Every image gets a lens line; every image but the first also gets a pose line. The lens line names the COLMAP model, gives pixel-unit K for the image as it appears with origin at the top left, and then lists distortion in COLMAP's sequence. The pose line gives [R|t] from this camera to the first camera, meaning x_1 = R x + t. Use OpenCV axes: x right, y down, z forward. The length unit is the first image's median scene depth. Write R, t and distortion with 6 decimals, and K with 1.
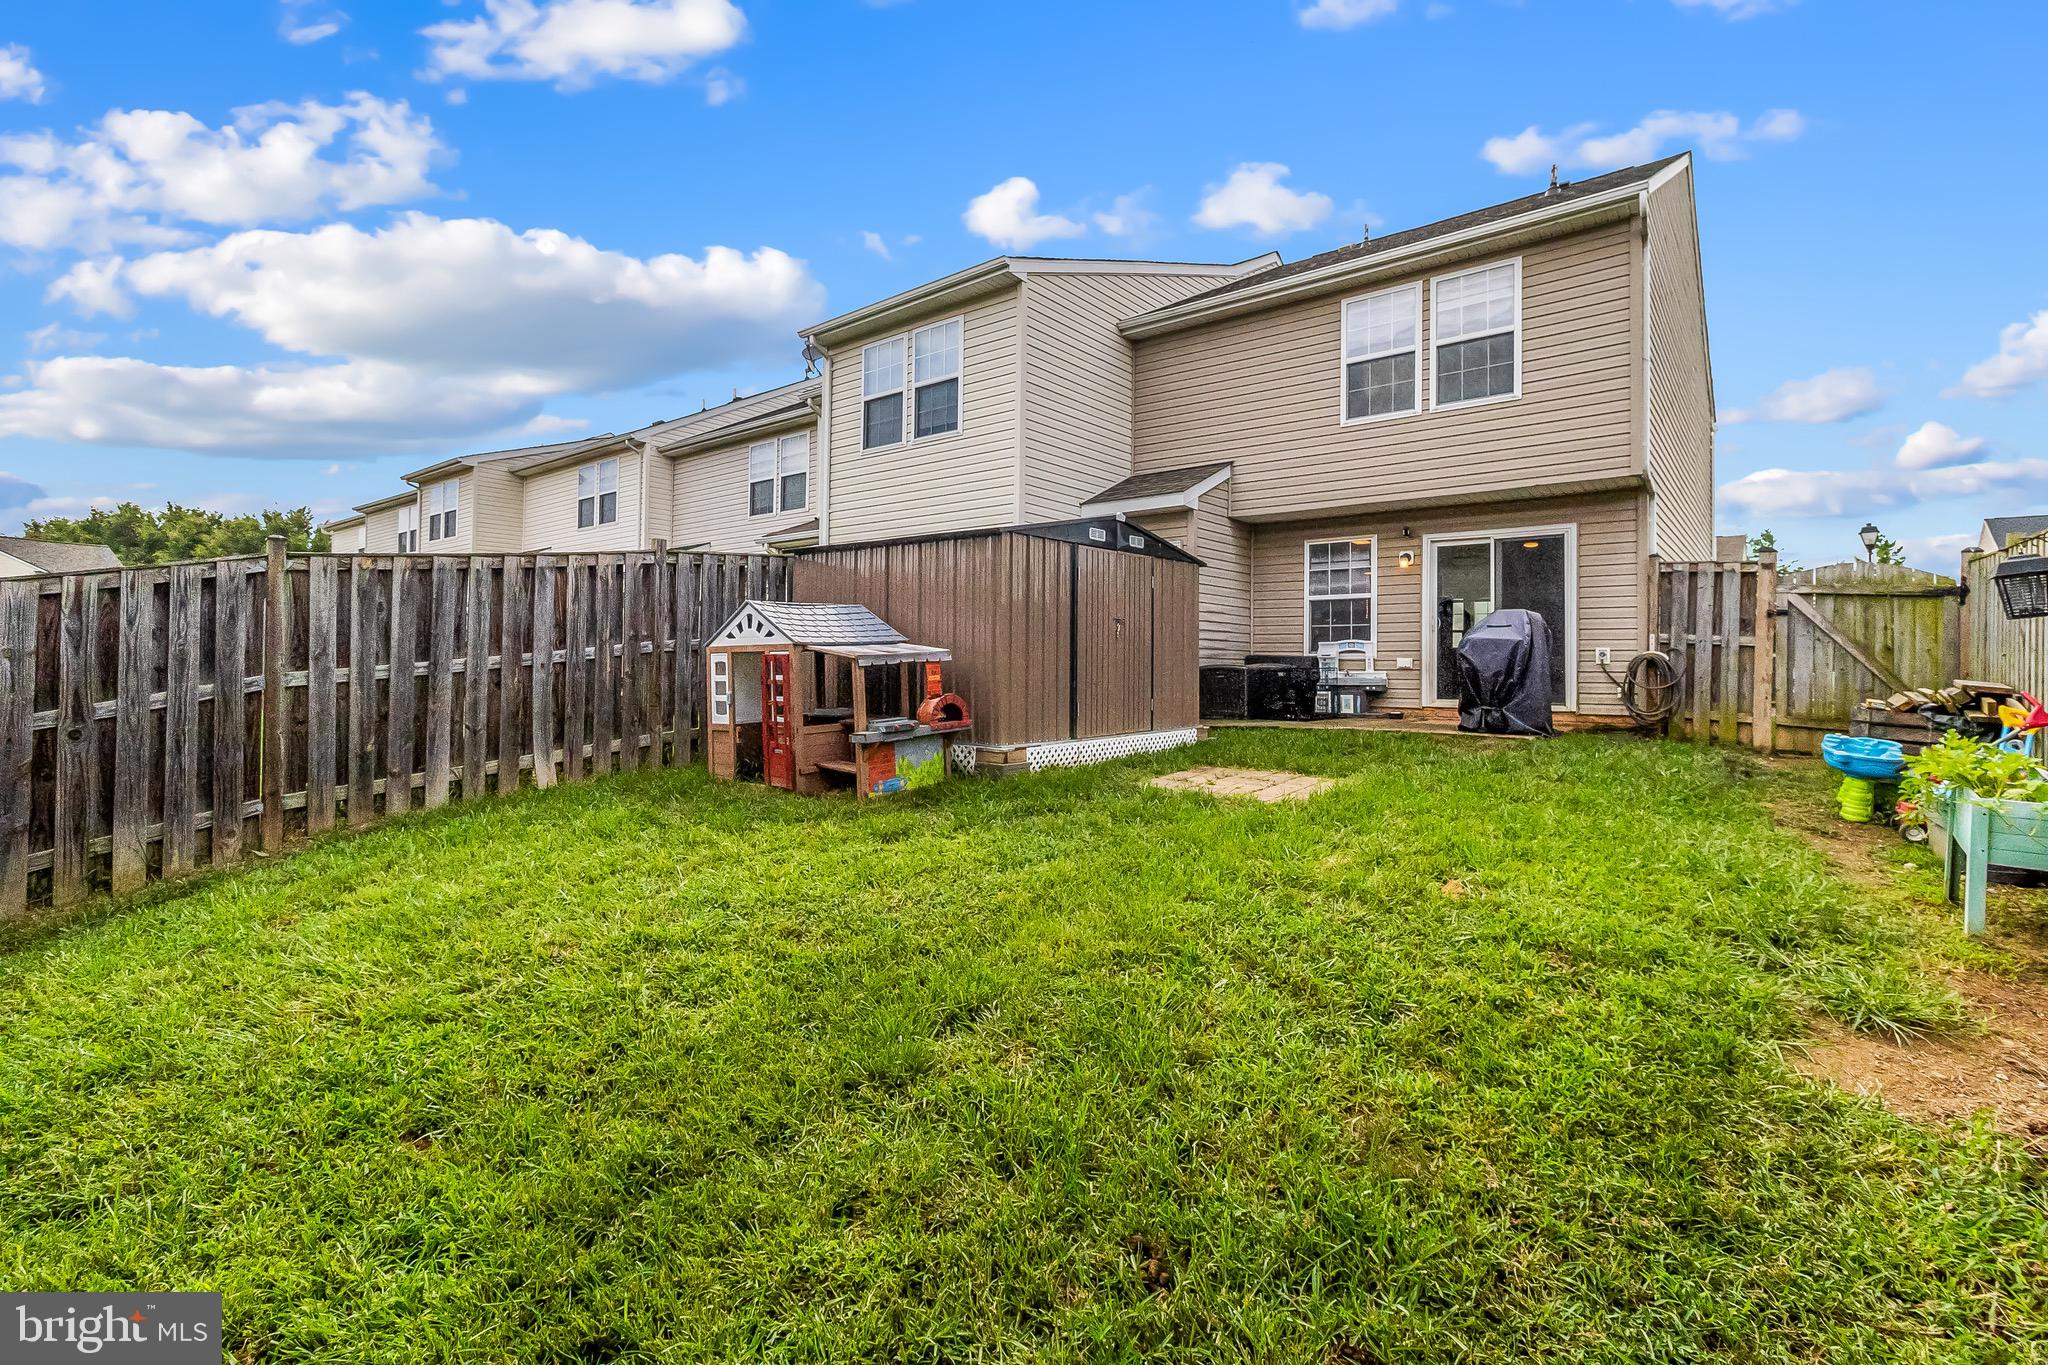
lens RADIAL K [[929.7, 0, 1029.4], [0, 929.7, 655.3], [0, 0, 1]] dist [0.025359, -0.000132]
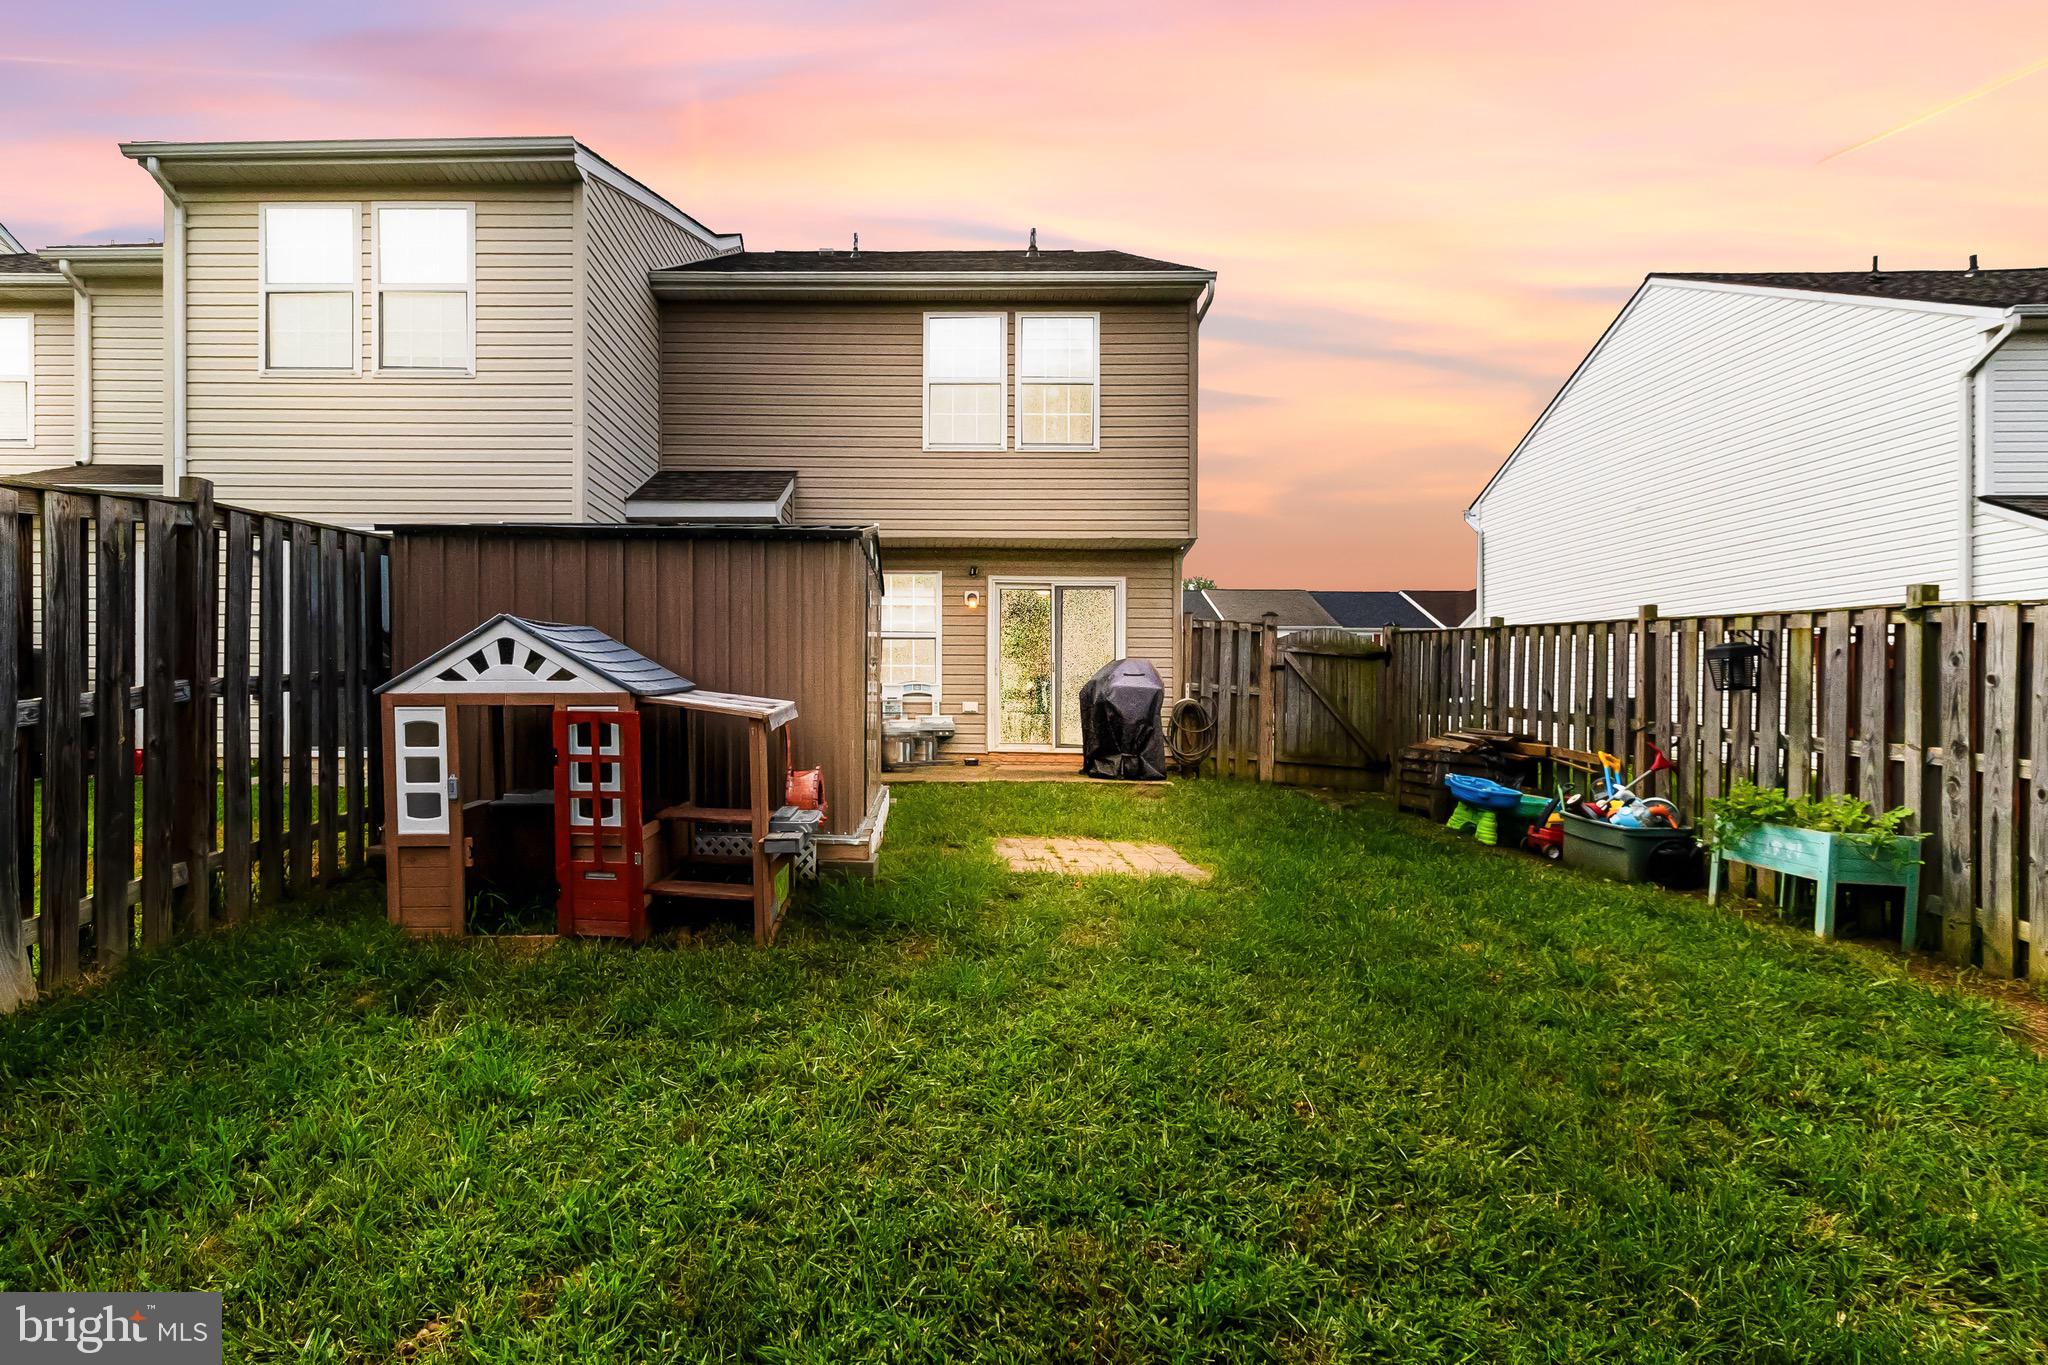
lens RADIAL K [[1005.1, 0, 1023.9], [0, 1005.1, 715.8], [0, 0, 1]] dist [0.013485, -0.000160]
pose [[0.805528, -0.002486, 0.592553, -0.216941], [-0.012841, 0.999683, 0.021651, -0.007730], [-0.592419, -0.025050, 0.805241, 0.168125]]
